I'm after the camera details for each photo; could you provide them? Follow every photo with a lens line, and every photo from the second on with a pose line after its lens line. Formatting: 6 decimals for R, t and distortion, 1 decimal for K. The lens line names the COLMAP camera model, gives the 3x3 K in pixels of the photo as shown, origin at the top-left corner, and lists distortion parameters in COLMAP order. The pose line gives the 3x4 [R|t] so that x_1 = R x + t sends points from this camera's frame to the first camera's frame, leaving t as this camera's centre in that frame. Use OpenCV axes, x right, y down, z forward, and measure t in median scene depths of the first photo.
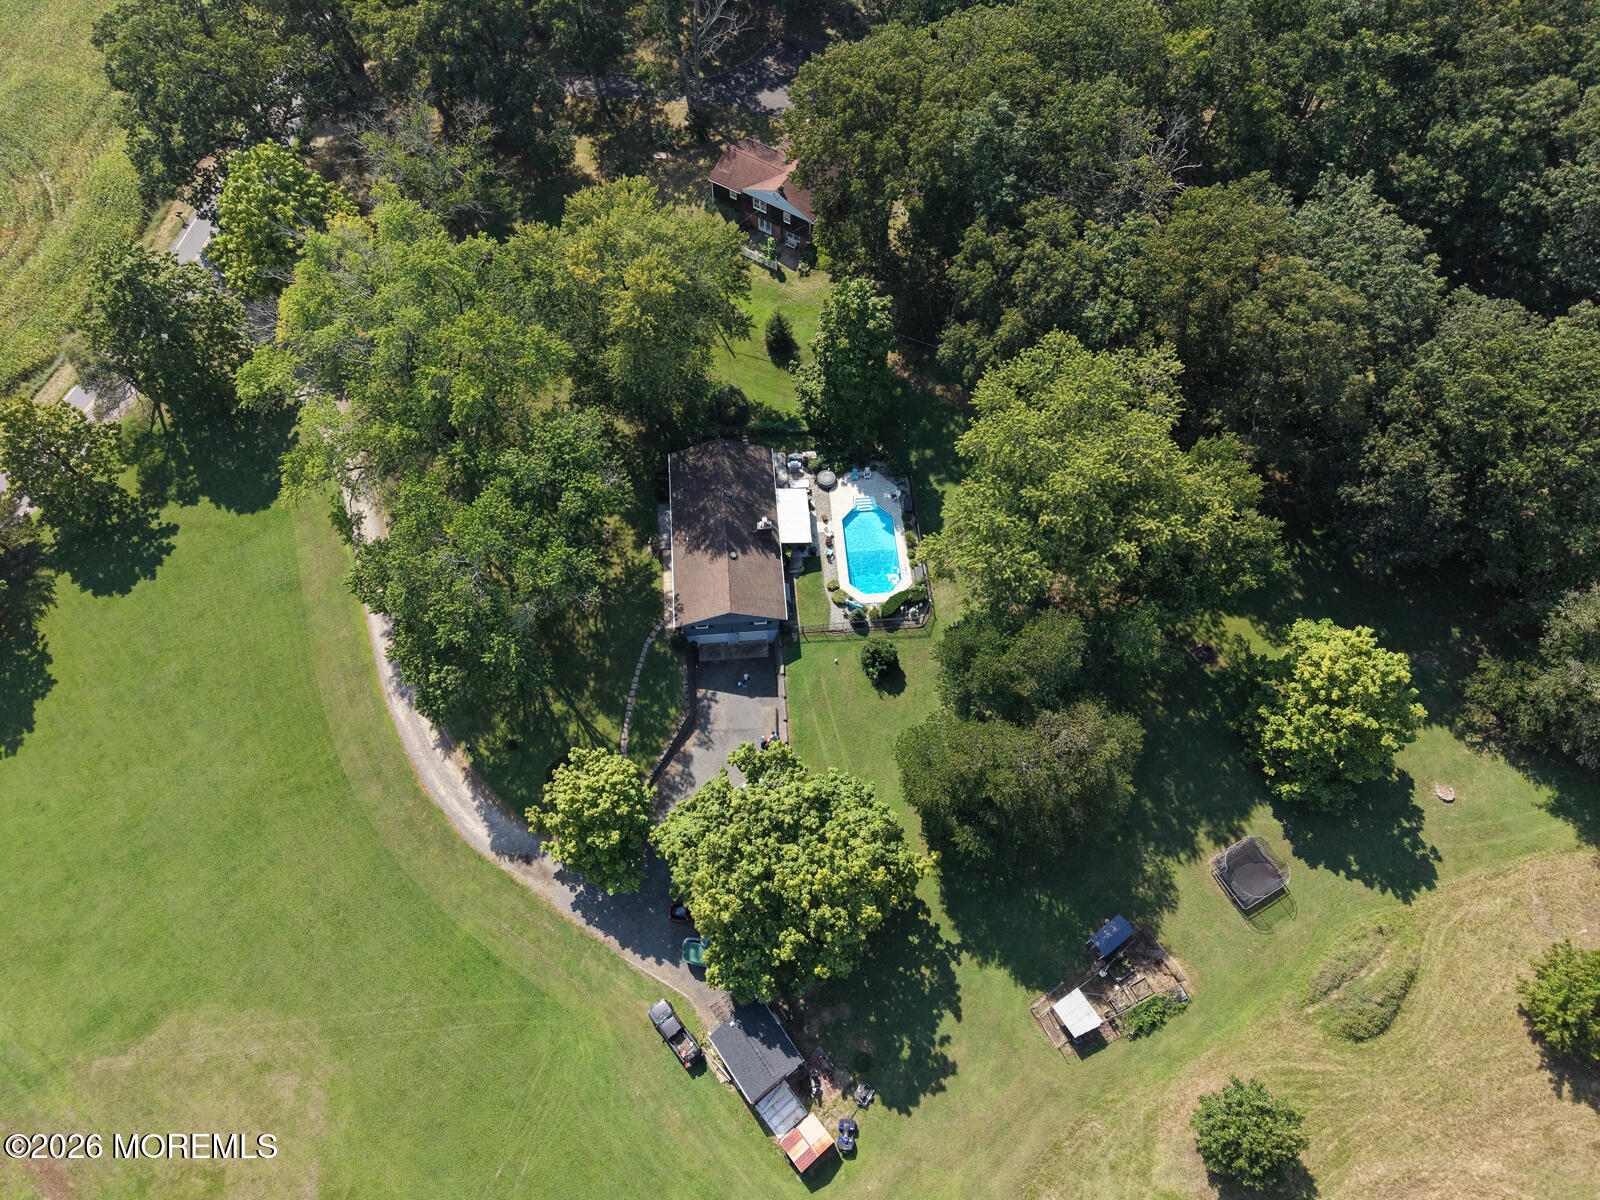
lens RADIAL K [[1070.8, 0, 794.2], [0, 1070.8, 597.8], [0, 0, 1]] dist [0.031902, -0.036262]
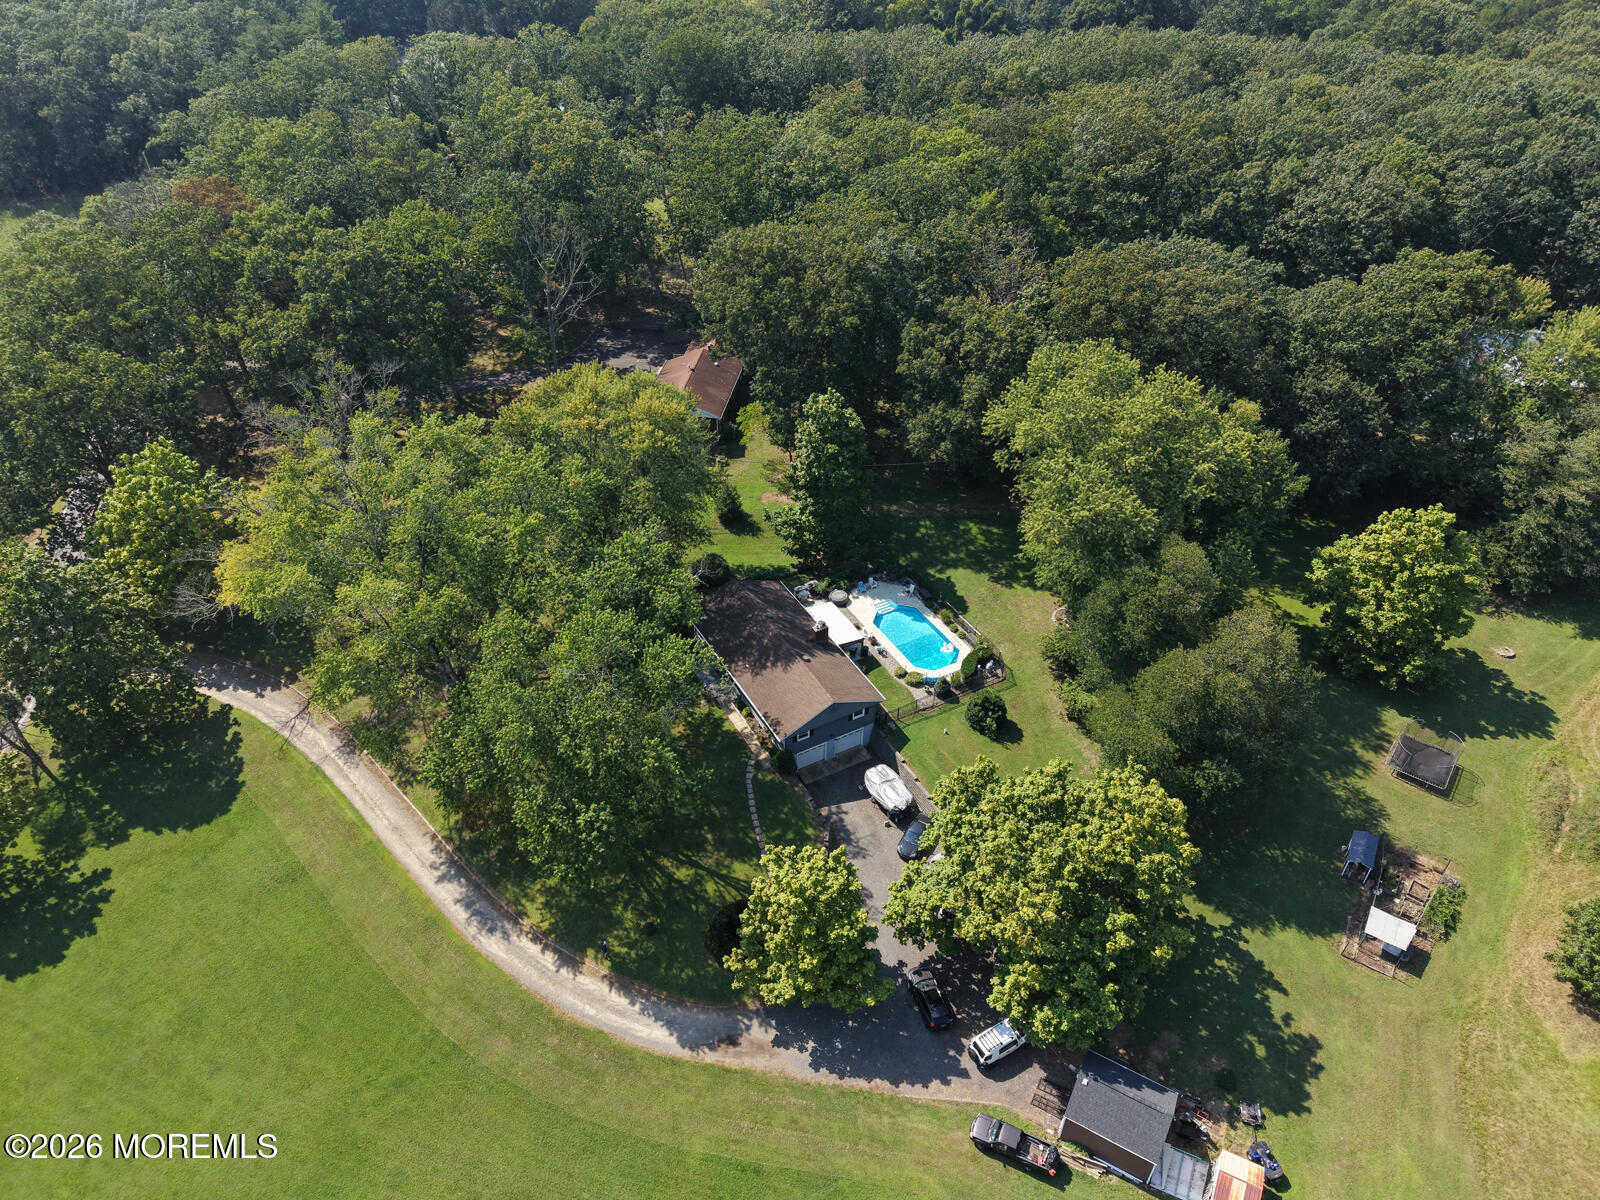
lens RADIAL K [[1070.8, 0, 791.7], [0, 1070.8, 597.3], [0, 0, 1]] dist [0.031902, -0.036262]
pose [[0.915749, -0.252020, 0.312875, -0.354800], [0.354156, 0.874078, -0.332507, 0.225343], [-0.189679, 0.415299, 0.889690, 0.140416]]
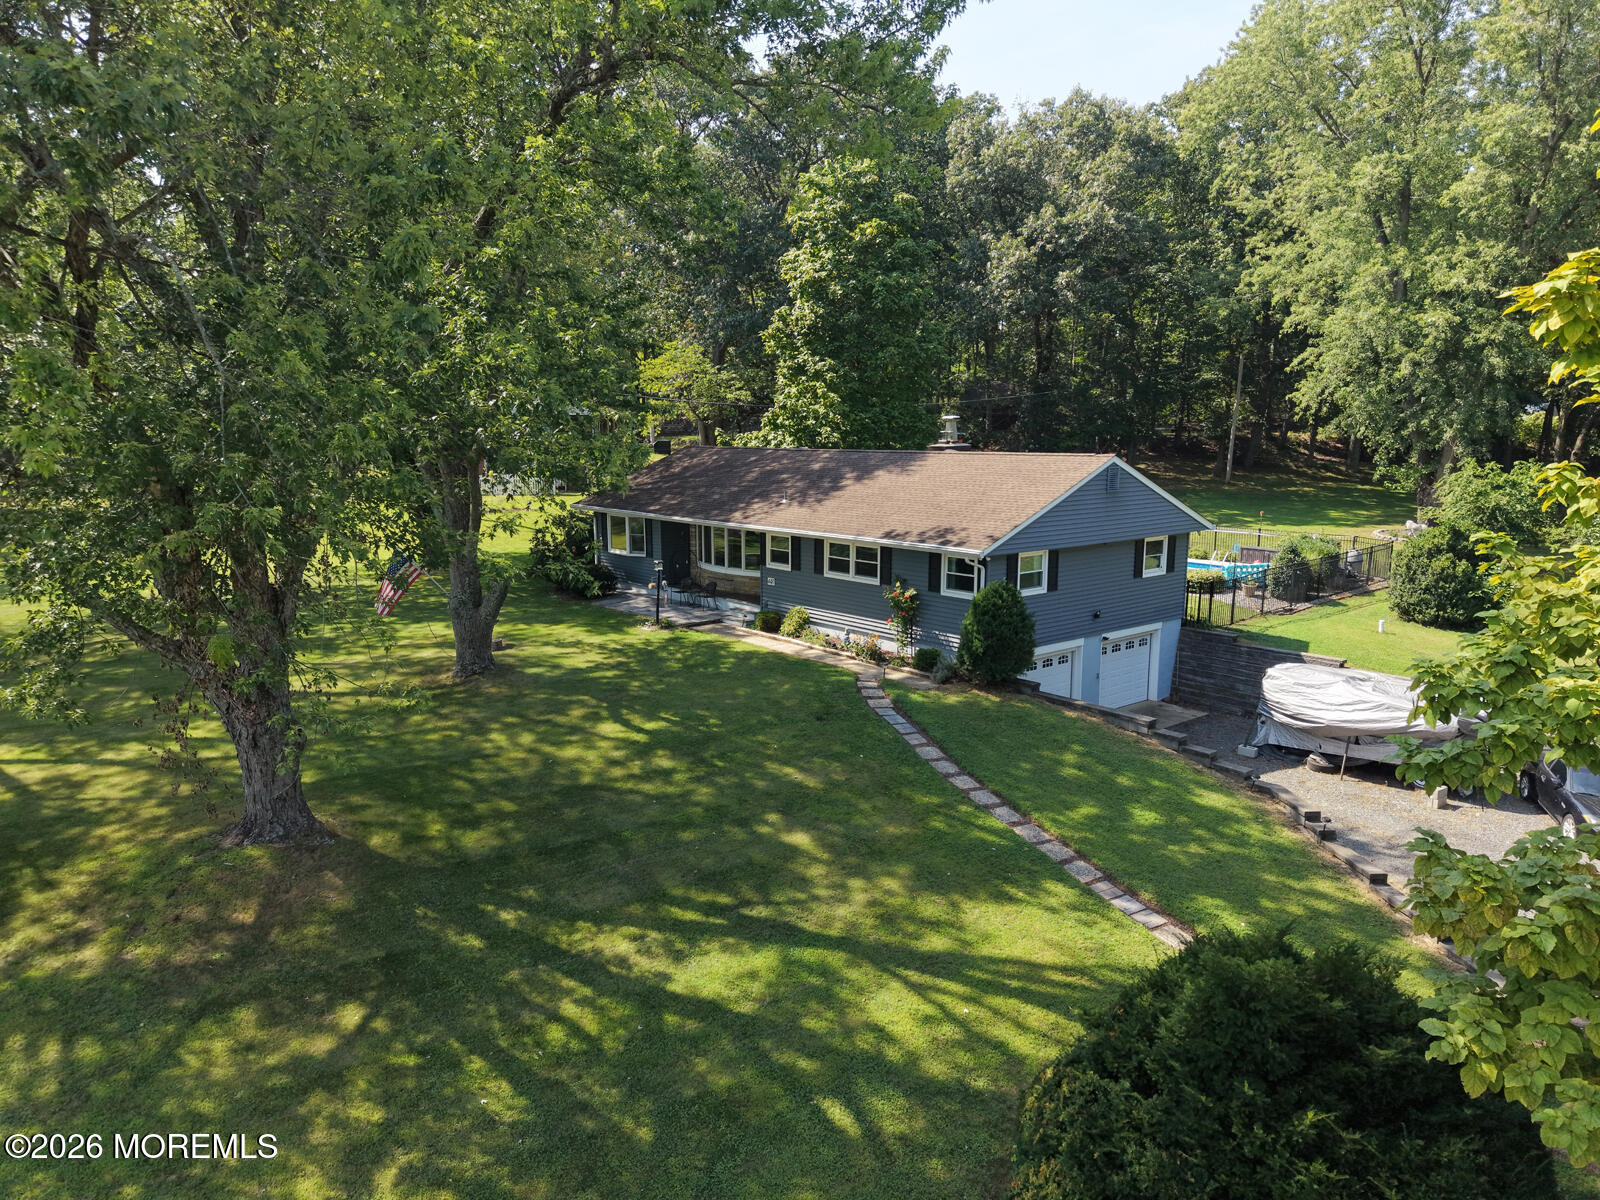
lens RADIAL K [[1070.8, 0, 791.5], [0, 1070.8, 593.1], [0, 0, 1]] dist [0.031902, -0.036262]
pose [[0.815726, -0.083955, 0.572313, -0.295275], [0.499219, 0.601957, -0.623240, 0.170002], [-0.292184, 0.794103, 0.532944, 0.881717]]
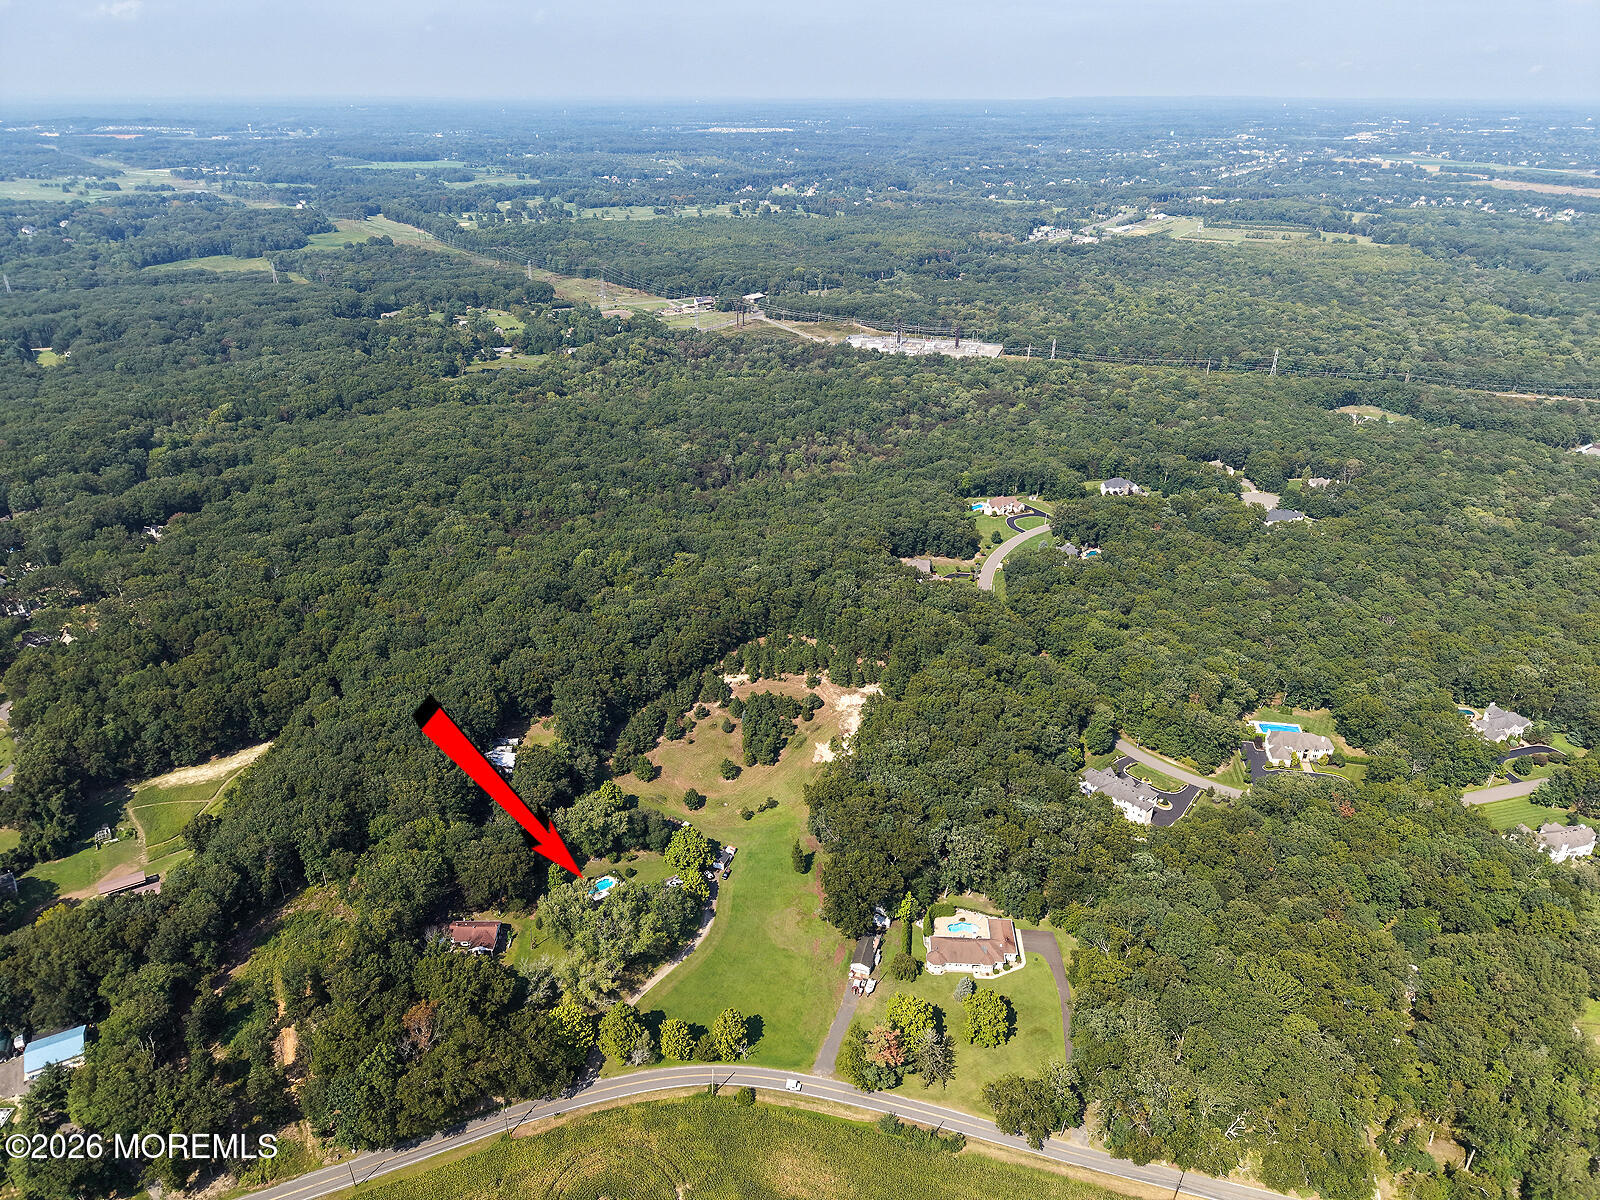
lens RADIAL K [[1070.8, 0, 807.9], [0, 1070.8, 586.2], [0, 0, 1]] dist [0.031902, -0.036262]
pose [[-0.547291, -0.361624, 0.754785, -3.004219], [0.721544, 0.253099, 0.644450, -2.387321], [-0.424084, 0.897312, 0.122409, -0.773684]]
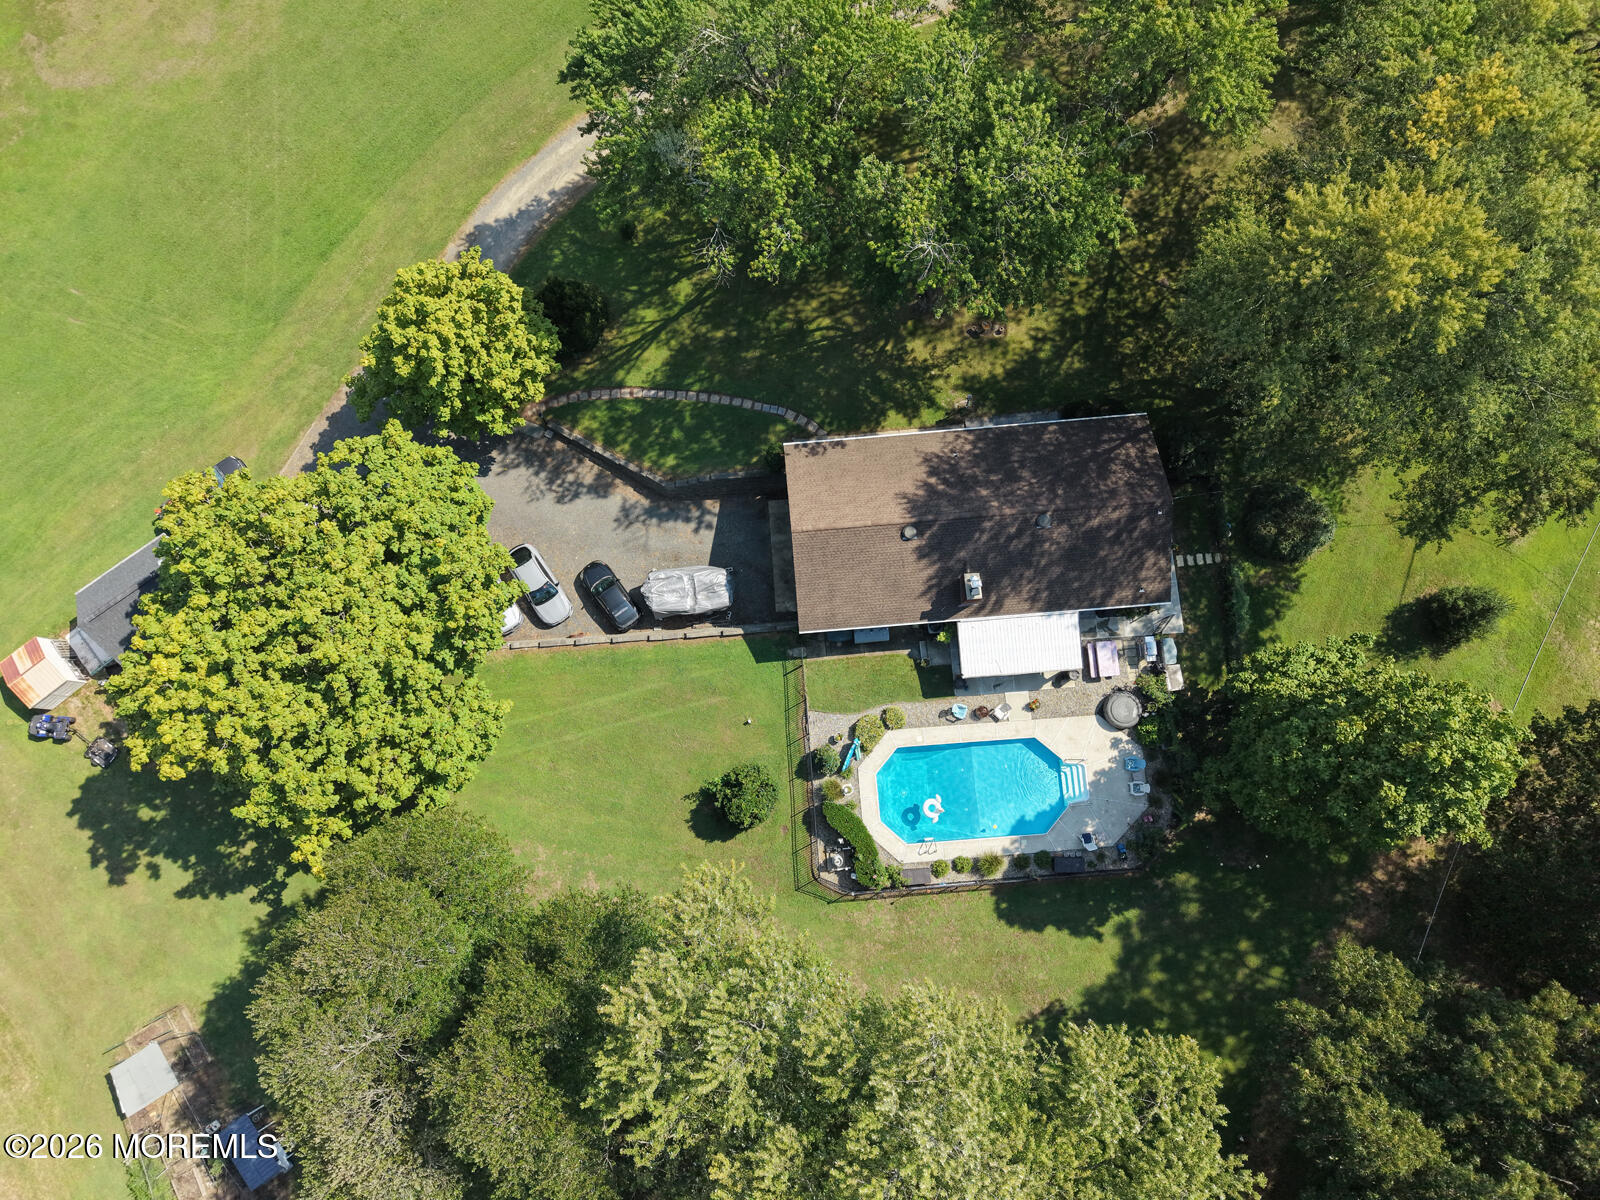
lens RADIAL K [[1070.8, 0, 794.1], [0, 1070.8, 595.7], [0, 0, 1]] dist [0.031902, -0.036262]
pose [[0.002670, 0.989912, -0.141660, 0.054870], [-0.870974, 0.071903, 0.486039, -0.258990], [0.491321, 0.122085, 0.862380, 0.501193]]
